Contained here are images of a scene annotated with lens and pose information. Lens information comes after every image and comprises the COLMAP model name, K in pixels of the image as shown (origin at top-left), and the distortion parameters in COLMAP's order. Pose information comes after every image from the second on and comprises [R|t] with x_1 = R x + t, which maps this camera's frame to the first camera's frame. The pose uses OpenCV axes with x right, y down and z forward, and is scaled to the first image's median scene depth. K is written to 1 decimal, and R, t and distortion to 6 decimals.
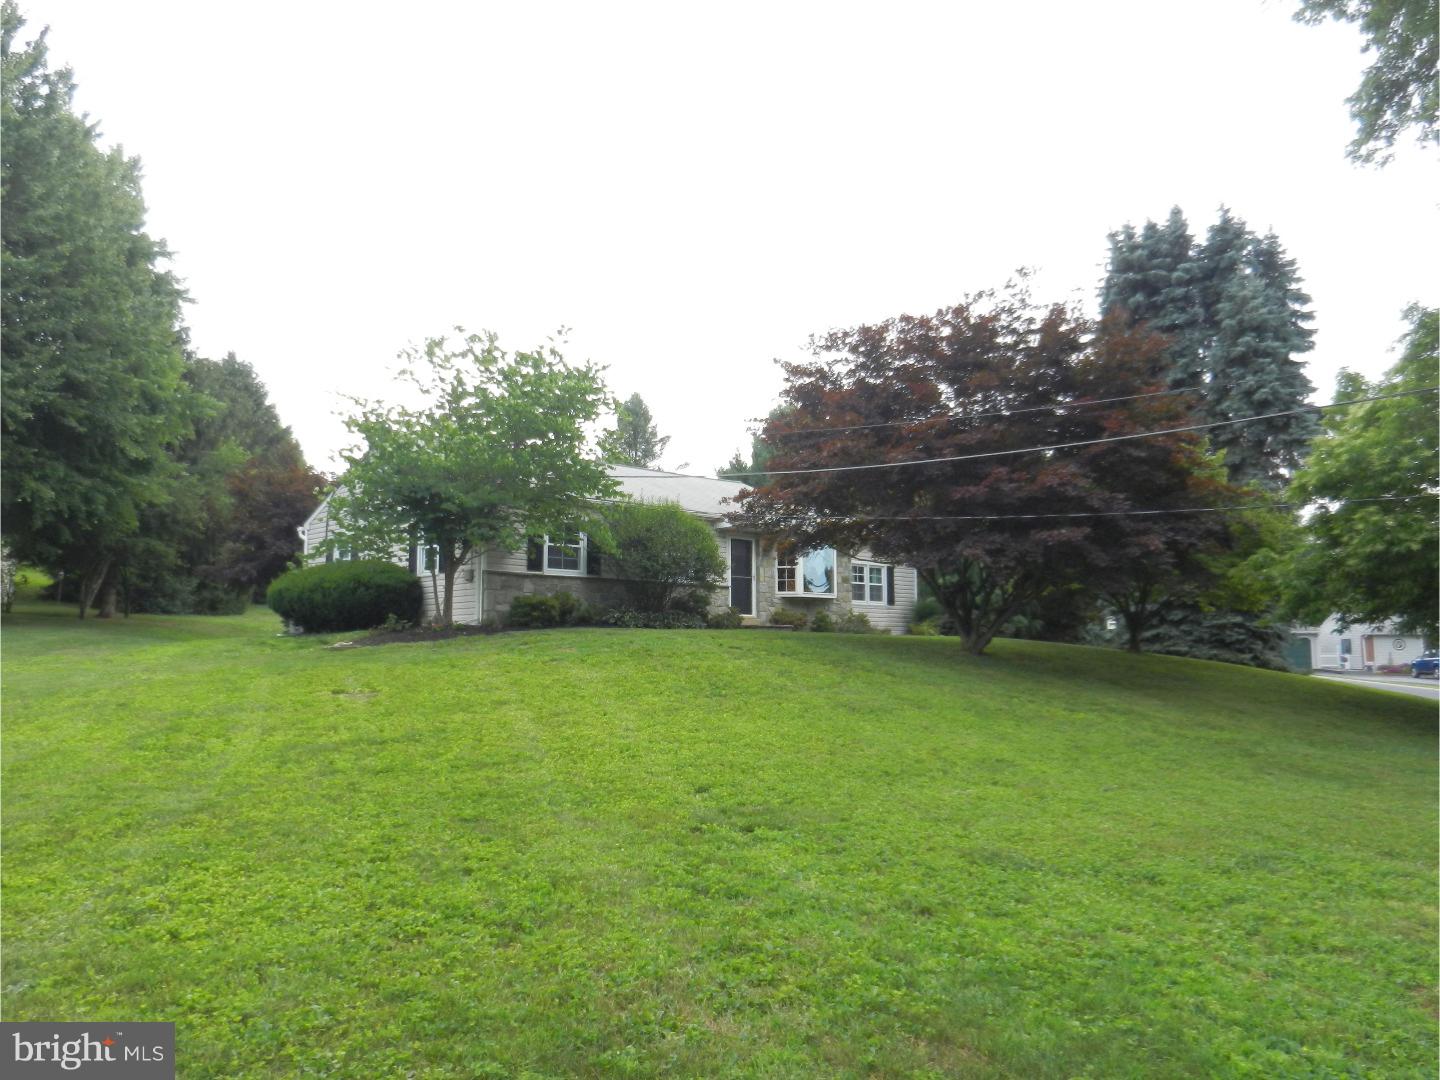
lens RADIAL K [[1063.2, 0, 720.1], [0, 1063.2, 539.4], [0, 0, 1]] dist [-0.008269, 0.016691]
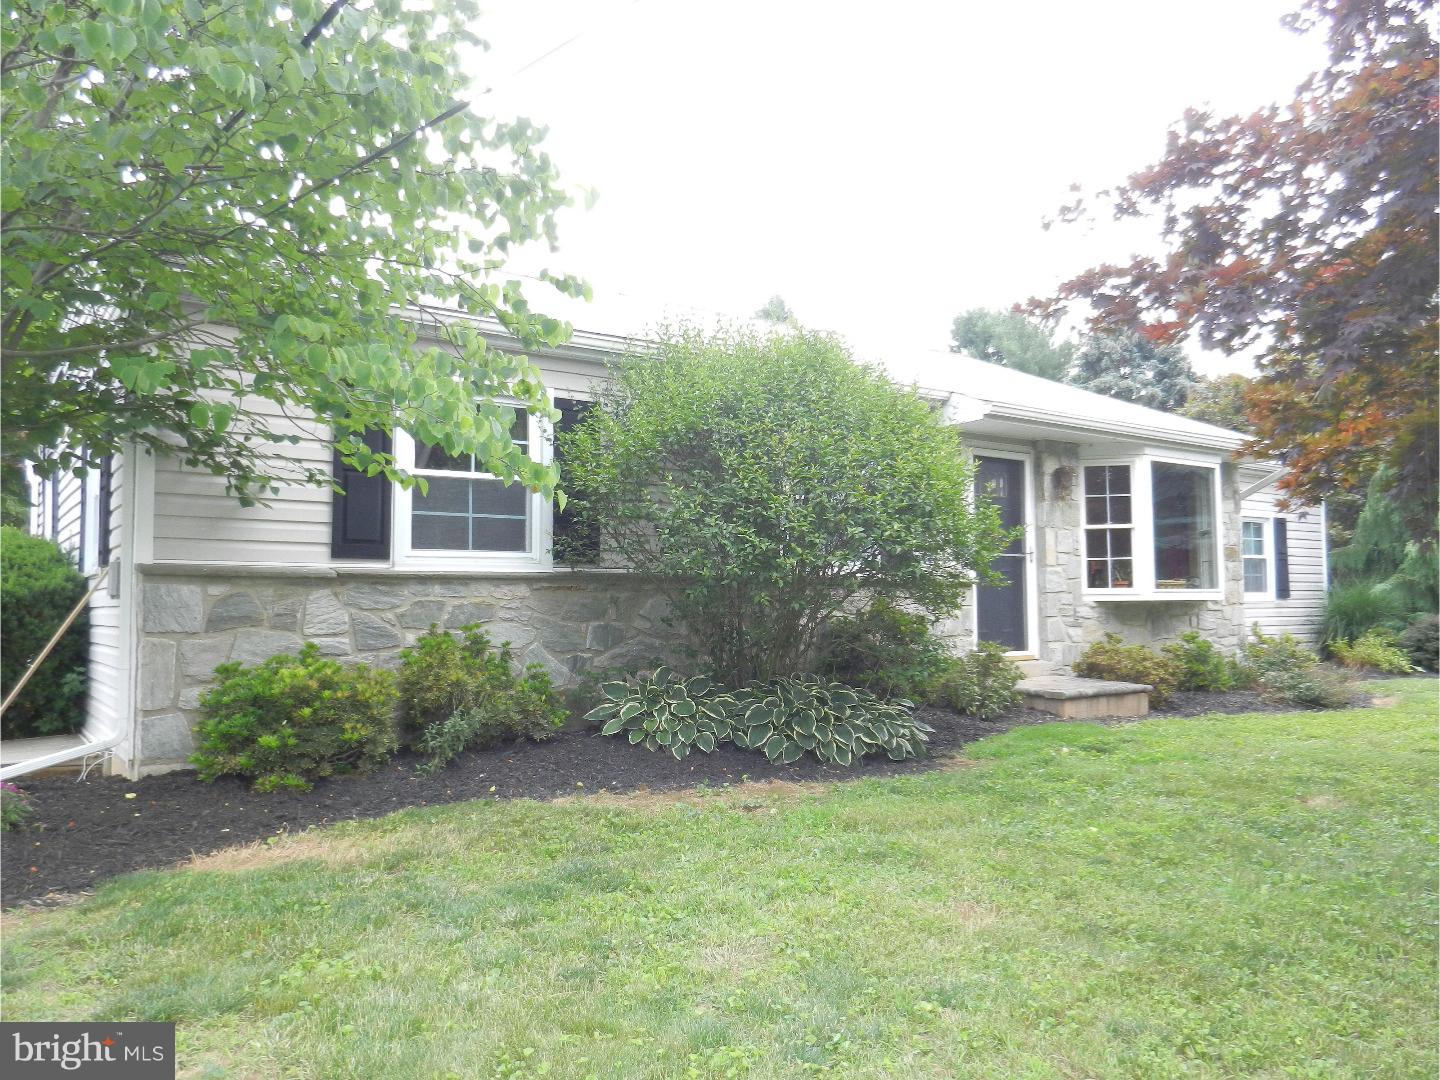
lens RADIAL K [[1063.2, 0, 719.2], [0, 1063.2, 536.4], [0, 0, 1]] dist [-0.008269, 0.016691]
pose [[0.989637, -0.017472, -0.142526, -0.025570], [0.023181, 0.998990, 0.038499, 0.011397], [0.141709, -0.041404, 0.989042, 0.600917]]
